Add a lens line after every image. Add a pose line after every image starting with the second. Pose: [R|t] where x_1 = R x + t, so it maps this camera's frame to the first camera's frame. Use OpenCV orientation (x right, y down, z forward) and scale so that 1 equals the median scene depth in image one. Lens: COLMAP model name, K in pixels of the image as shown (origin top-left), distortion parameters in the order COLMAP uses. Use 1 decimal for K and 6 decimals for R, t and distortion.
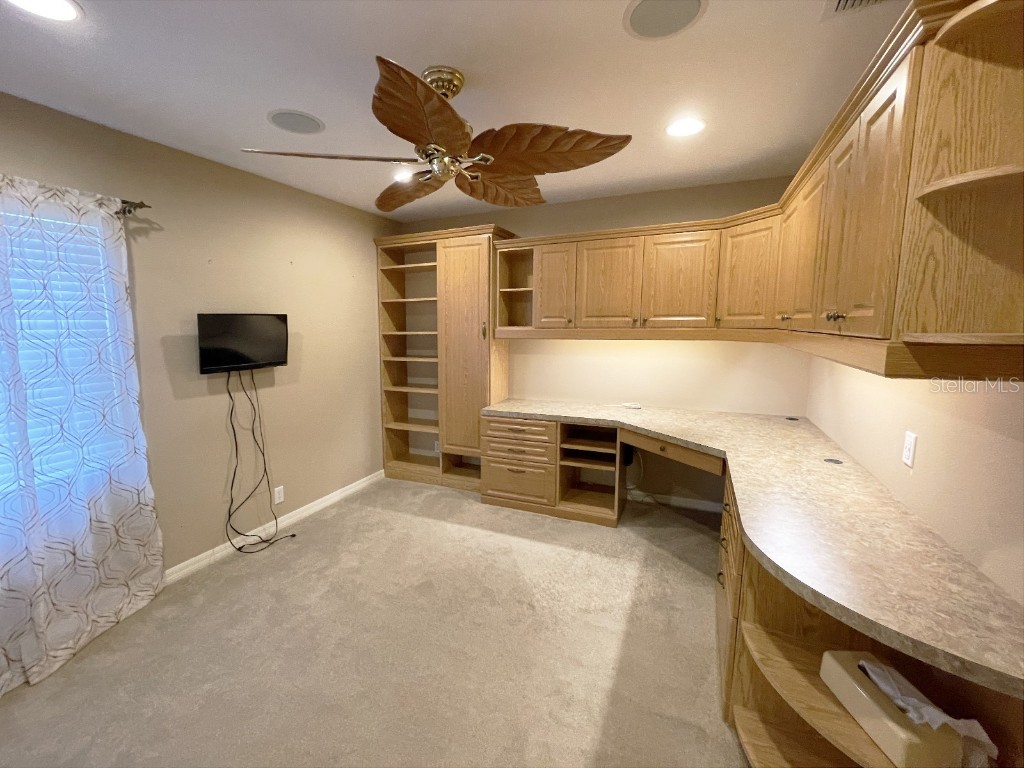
lens RADIAL K [[412.9, 0, 511.9], [0, 412.9, 379.2], [0, 0, 1]] dist [-0.002610, 0.000310]
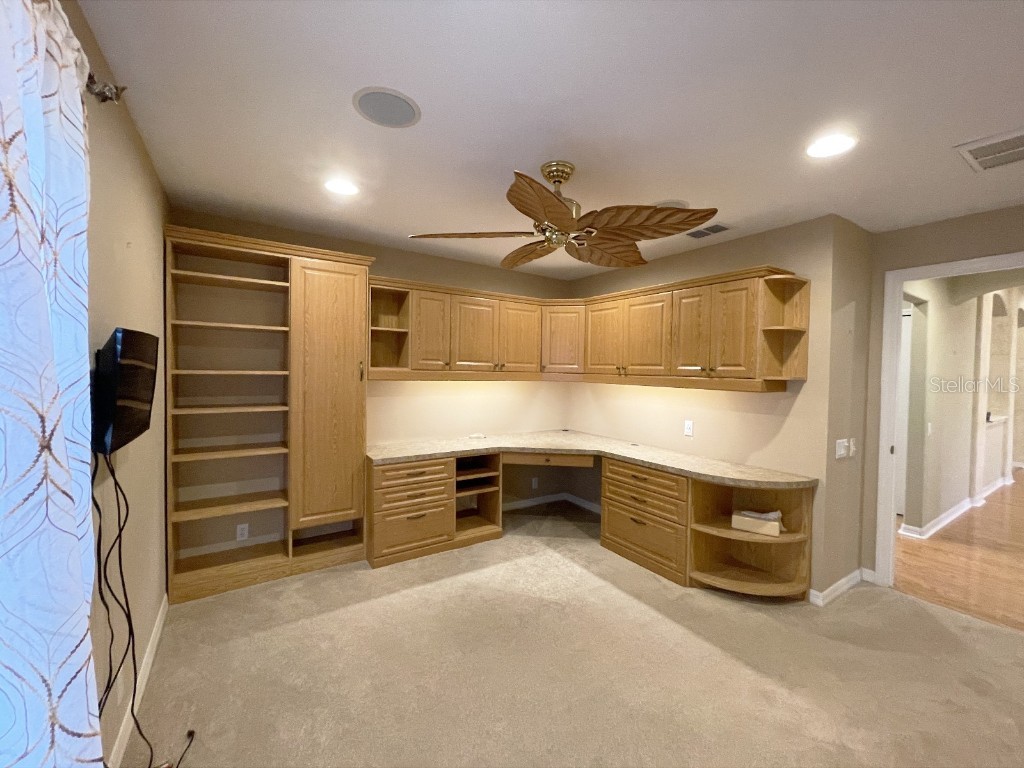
lens RADIAL K [[412.9, 0, 511.2], [0, 412.9, 385.4], [0, 0, 1]] dist [-0.002610, 0.000310]
pose [[0.545250, -0.012480, 0.838181, -0.694929], [0.084766, 0.995585, -0.040318, -0.026267], [-0.833977, 0.093033, 0.543900, 0.273823]]
